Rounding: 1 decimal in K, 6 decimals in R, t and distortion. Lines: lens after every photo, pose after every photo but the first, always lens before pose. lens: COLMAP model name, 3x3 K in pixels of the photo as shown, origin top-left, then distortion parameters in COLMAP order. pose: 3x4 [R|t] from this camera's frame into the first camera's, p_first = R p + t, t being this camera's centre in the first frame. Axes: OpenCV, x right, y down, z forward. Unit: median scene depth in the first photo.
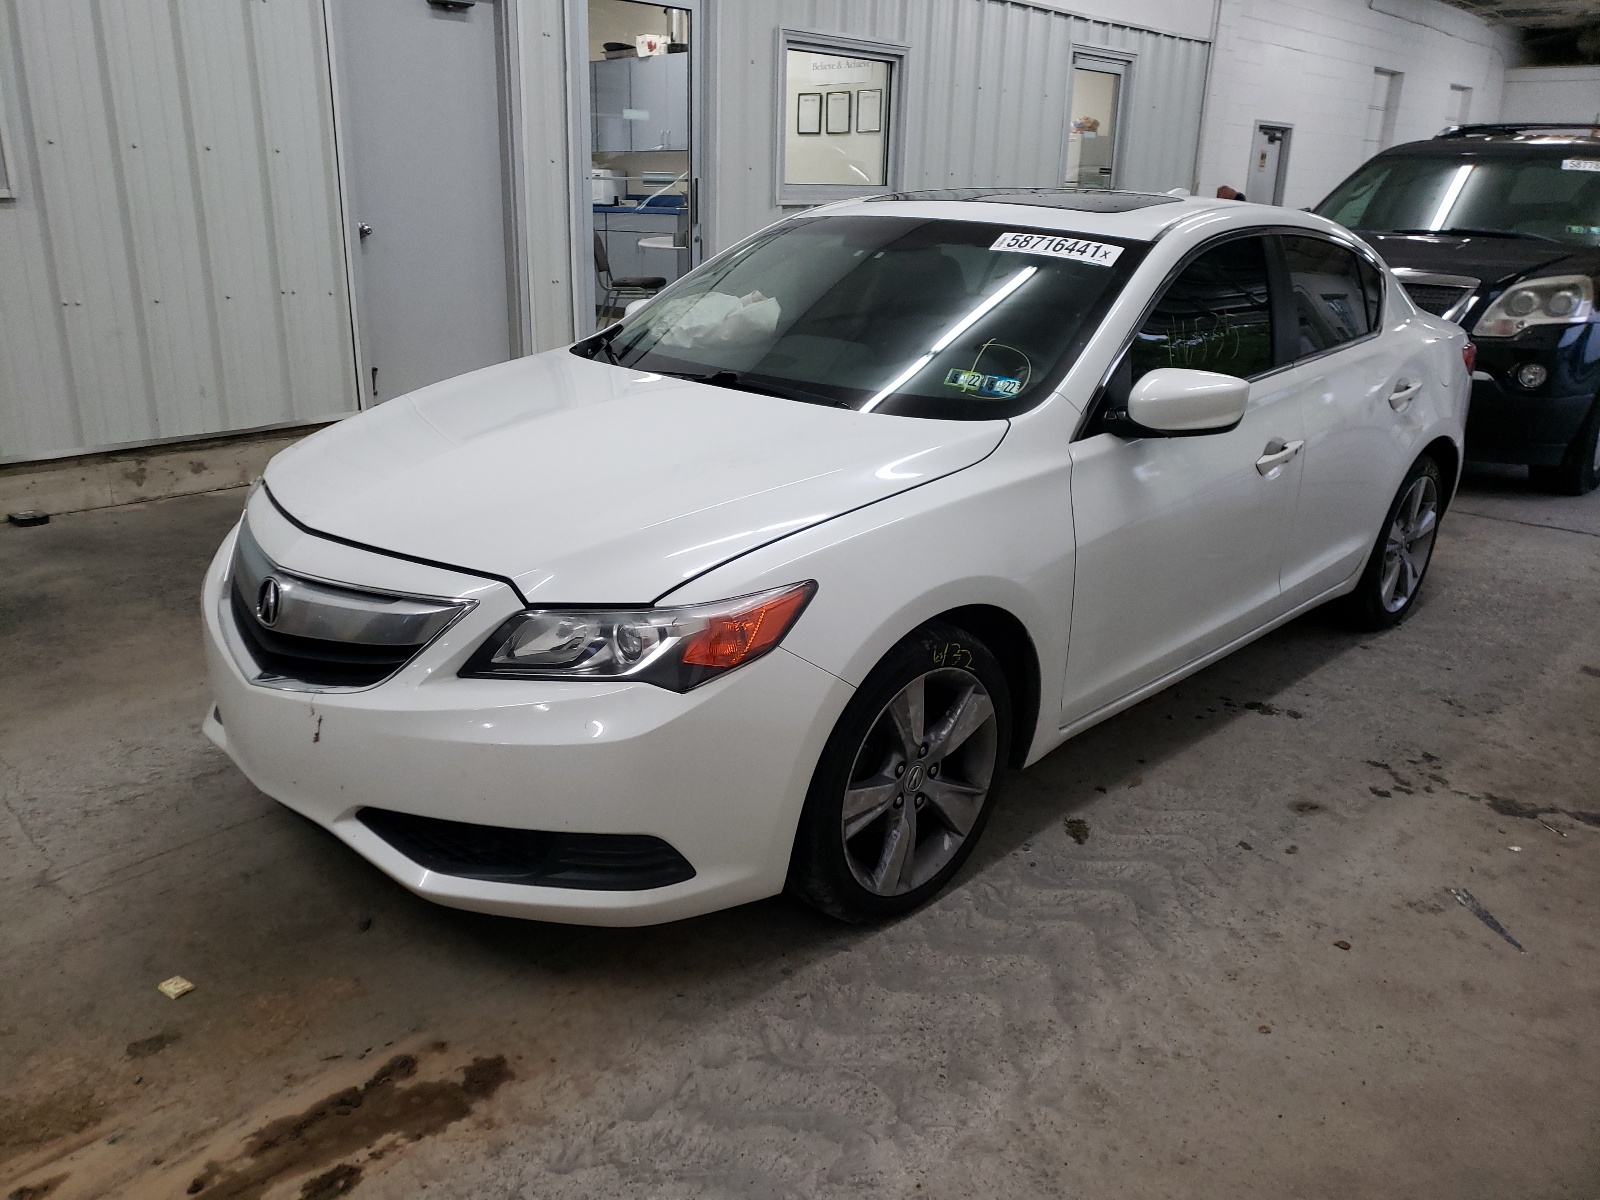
lens RADIAL K [[1227.0, 0, 750.1], [0, 1227.0, 635.8], [0, 0, 1]] dist [0.021386, 0.004407]
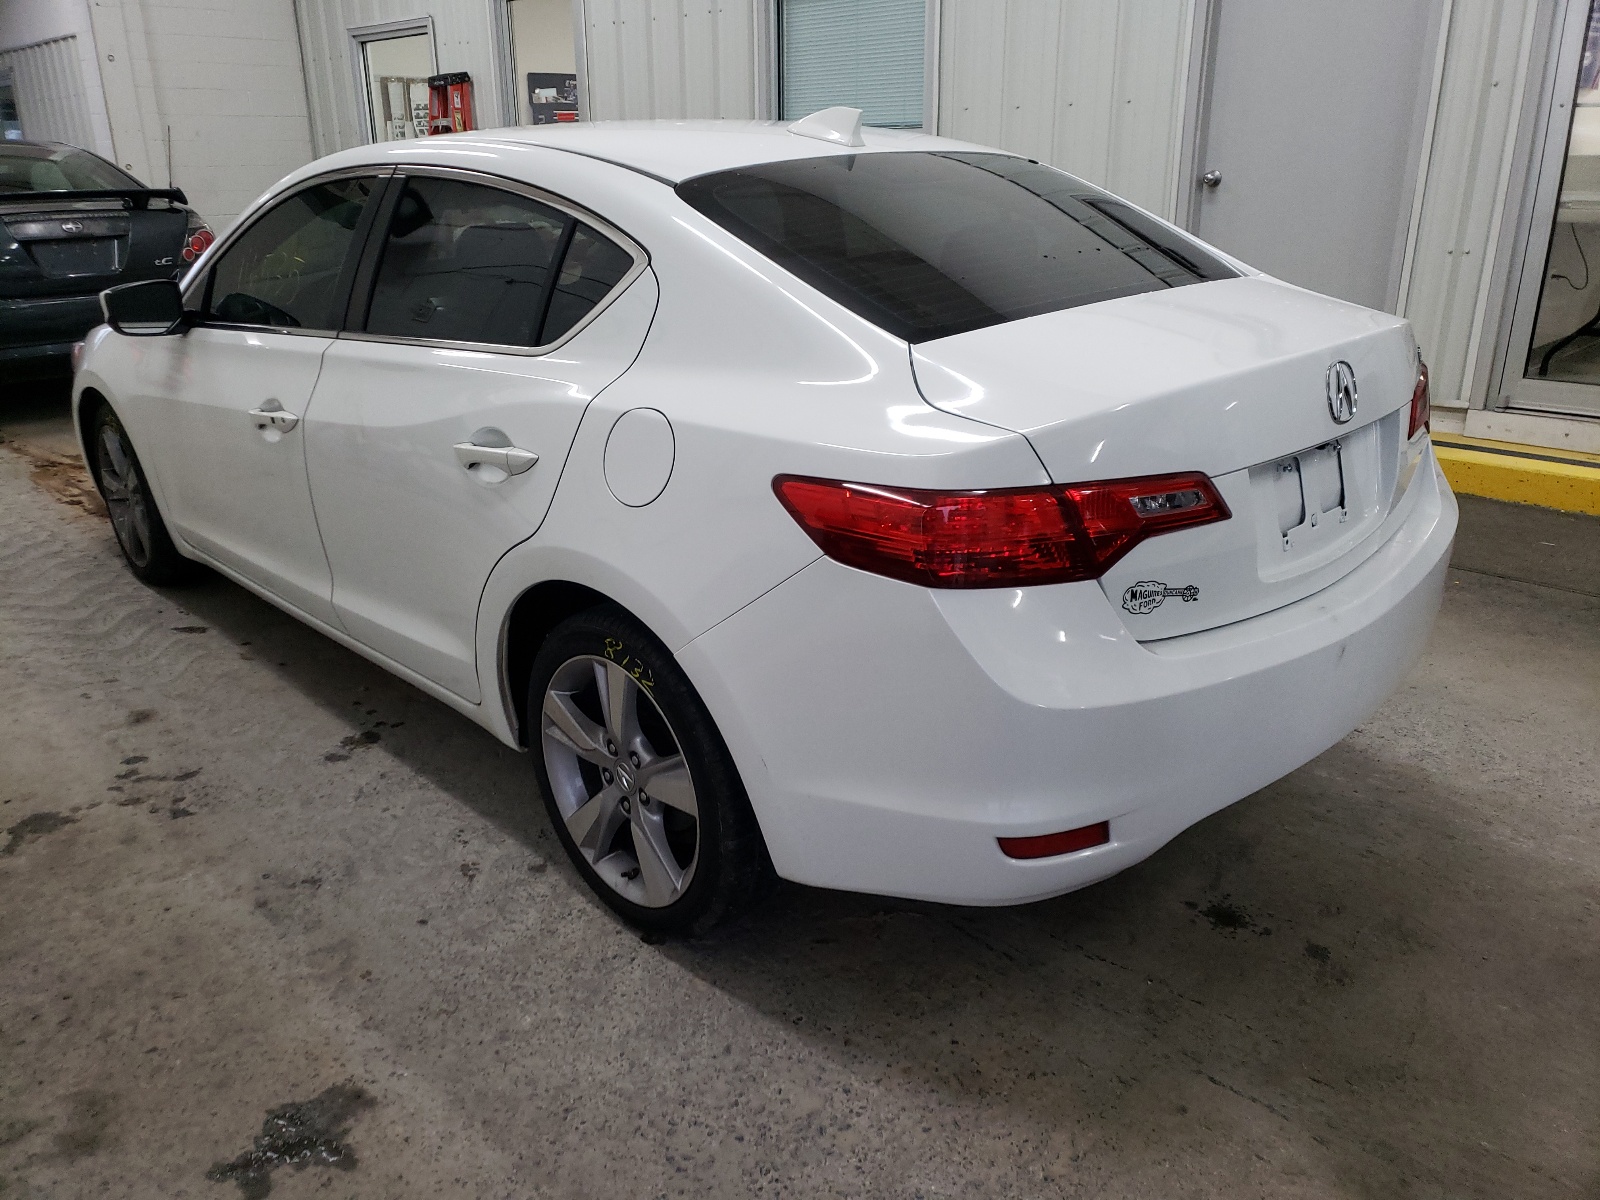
lens RADIAL K [[1242.5, 0, 800.0], [0, 1242.5, 600.0], [0, 0, 1]] dist [-0.003751, 0.001247]
pose [[-0.016769, 0.321527, -0.946752, 1.415770], [-0.333298, 0.890930, 0.308473, -0.465931], [0.942672, 0.320723, 0.092224, 1.401417]]
